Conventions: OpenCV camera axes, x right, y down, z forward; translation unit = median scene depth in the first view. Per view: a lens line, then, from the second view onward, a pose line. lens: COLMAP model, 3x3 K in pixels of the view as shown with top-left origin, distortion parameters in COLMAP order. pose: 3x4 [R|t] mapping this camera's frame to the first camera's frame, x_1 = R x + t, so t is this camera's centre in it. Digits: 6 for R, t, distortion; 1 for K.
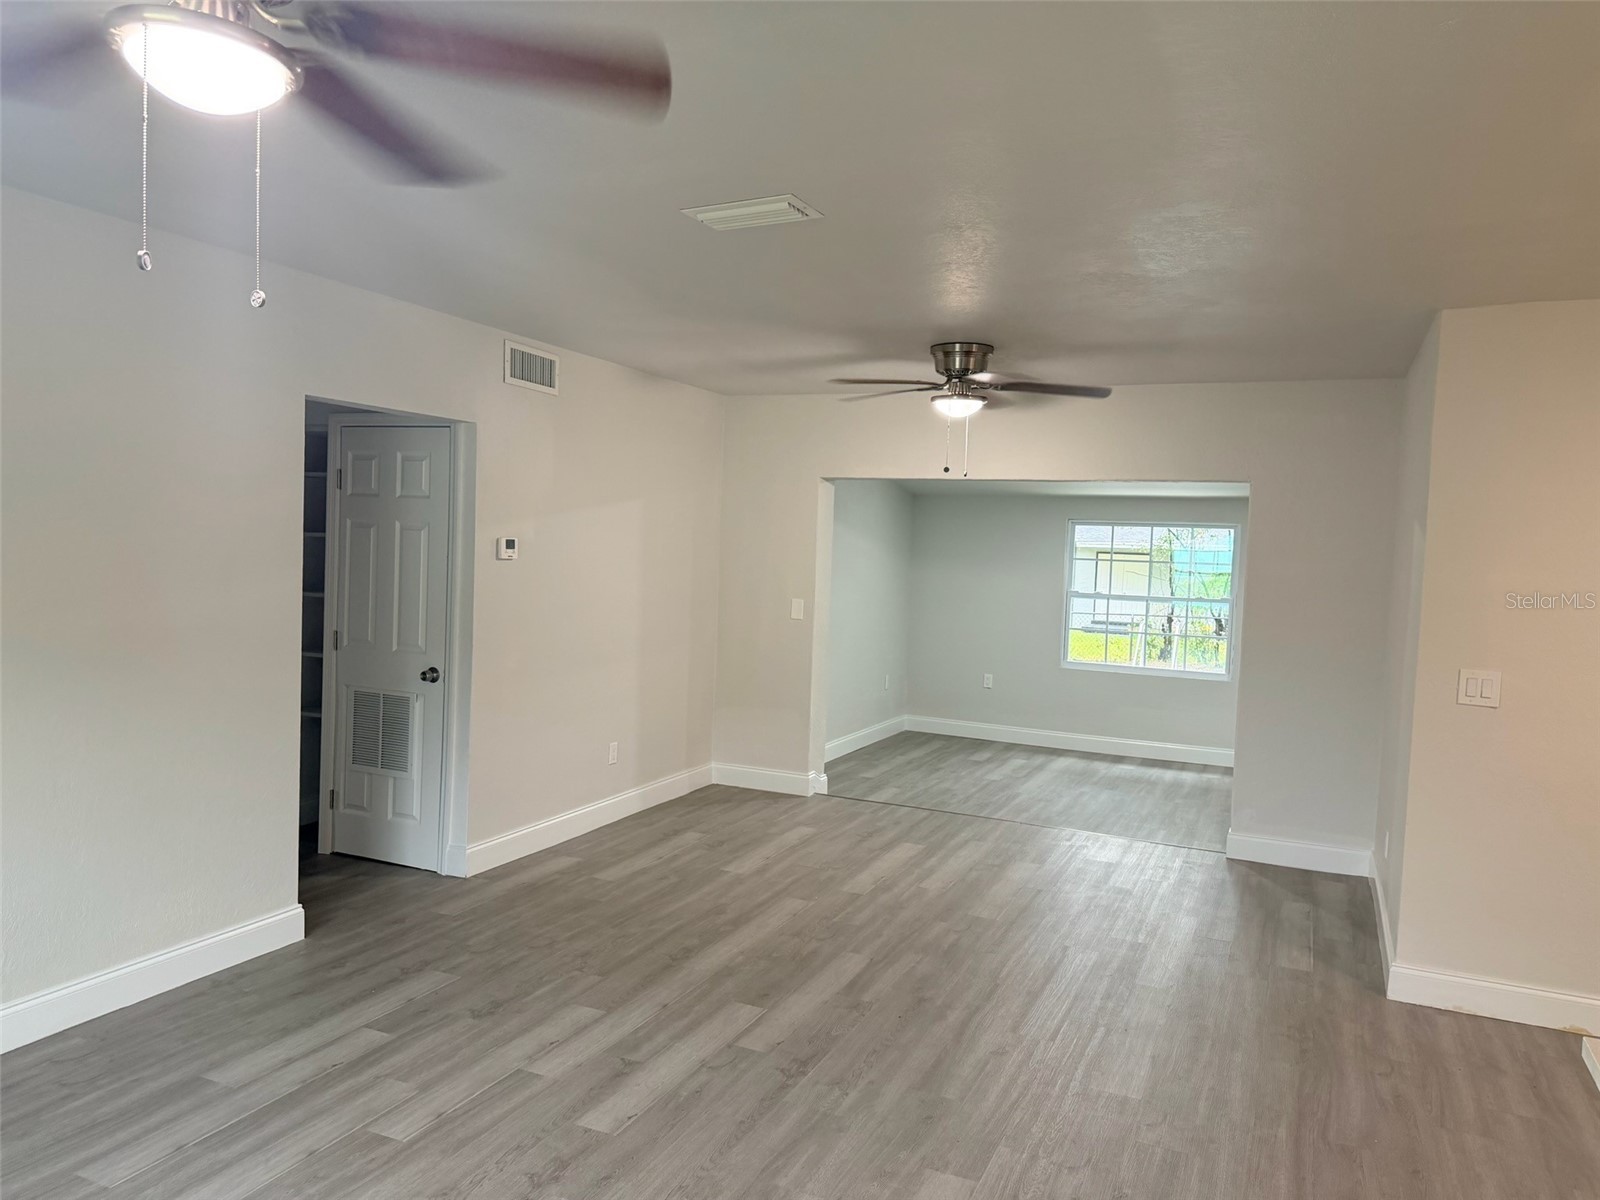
lens RADIAL K [[1125.6, 0, 805.5], [0, 1125.6, 603.9], [0, 0, 1]] dist [0.055861, -0.063965]
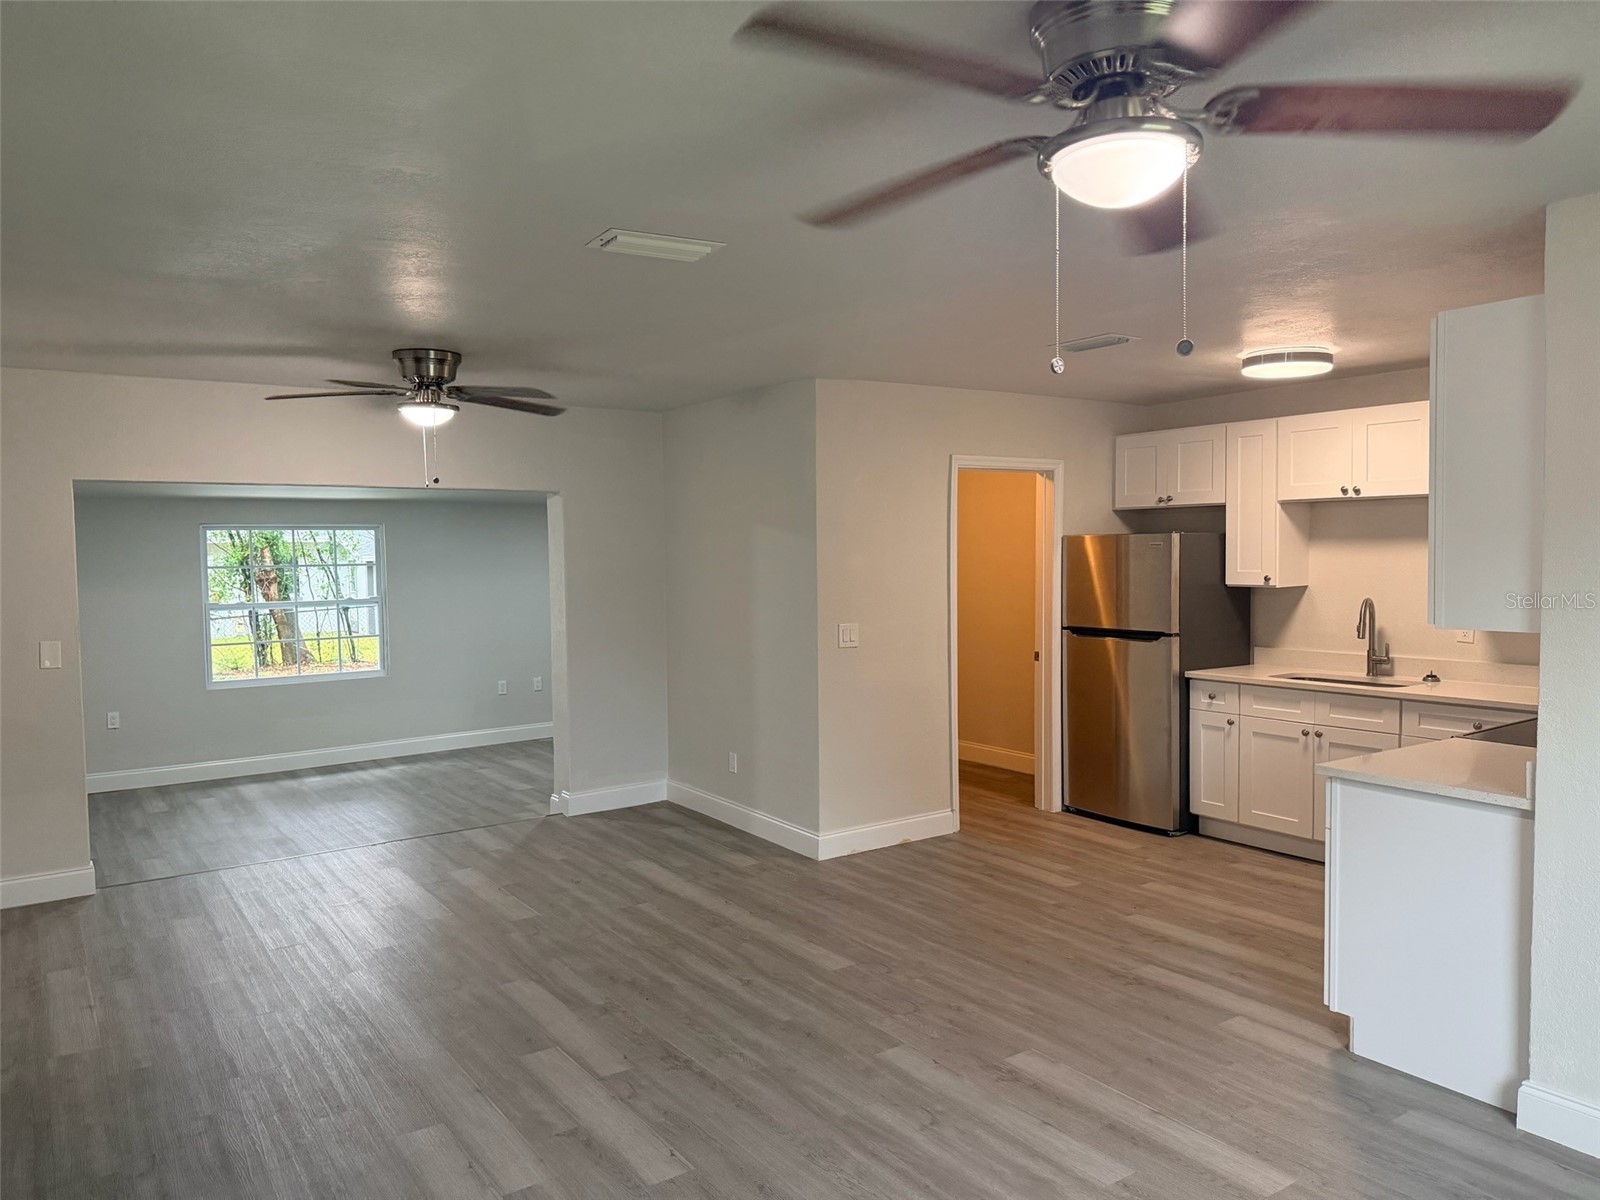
lens RADIAL K [[1133.2, 0, 799.4], [0, 1133.2, 604.9], [0, 0, 1]] dist [0.051434, -0.047197]
pose [[0.526112, -0.098399, 0.844703, -0.638088], [0.089414, 0.994178, 0.060121, -0.051190], [-0.845701, 0.043898, 0.531848, 0.258677]]
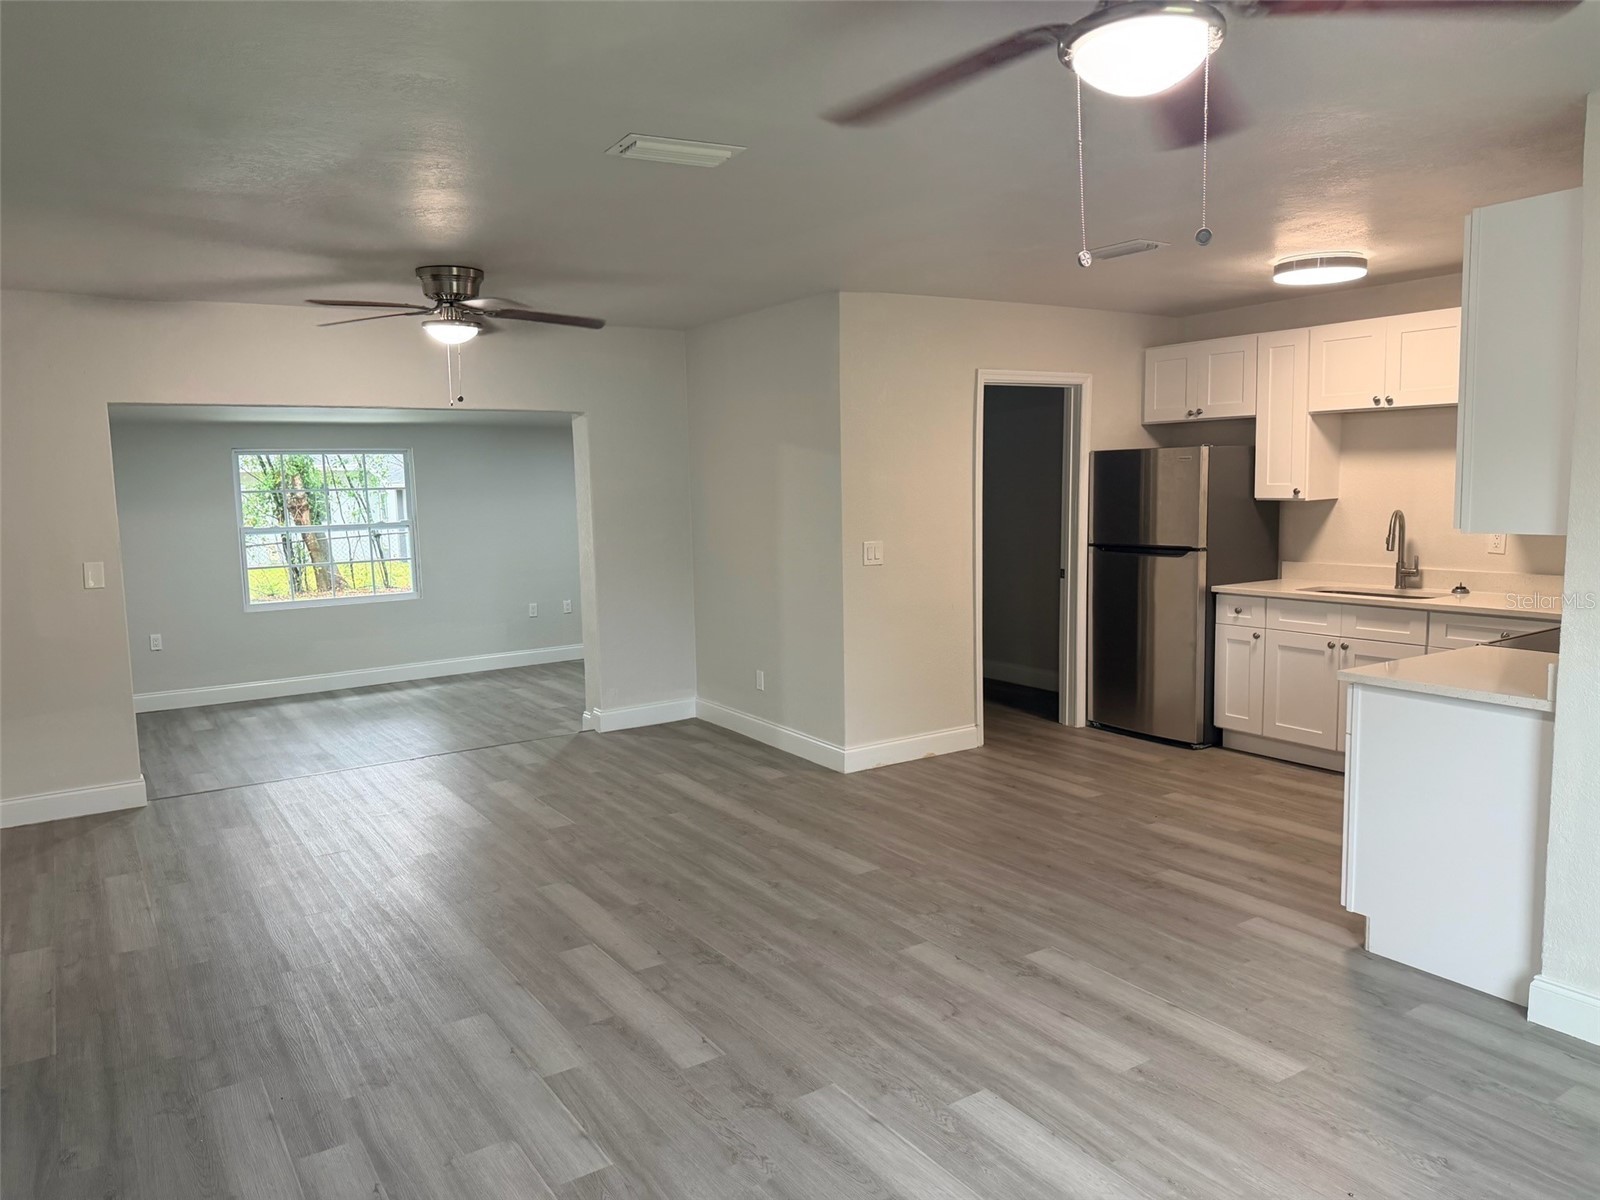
lens RADIAL K [[1130.7, 0, 800.0], [0, 1130.7, 600.0], [0, 0, 1]] dist [0.070980, -0.084717]
pose [[0.545105, -0.152297, 0.824419, -0.646371], [0.098662, 0.988182, 0.117314, -0.039809], [-0.832542, 0.017390, 0.553689, 0.251370]]
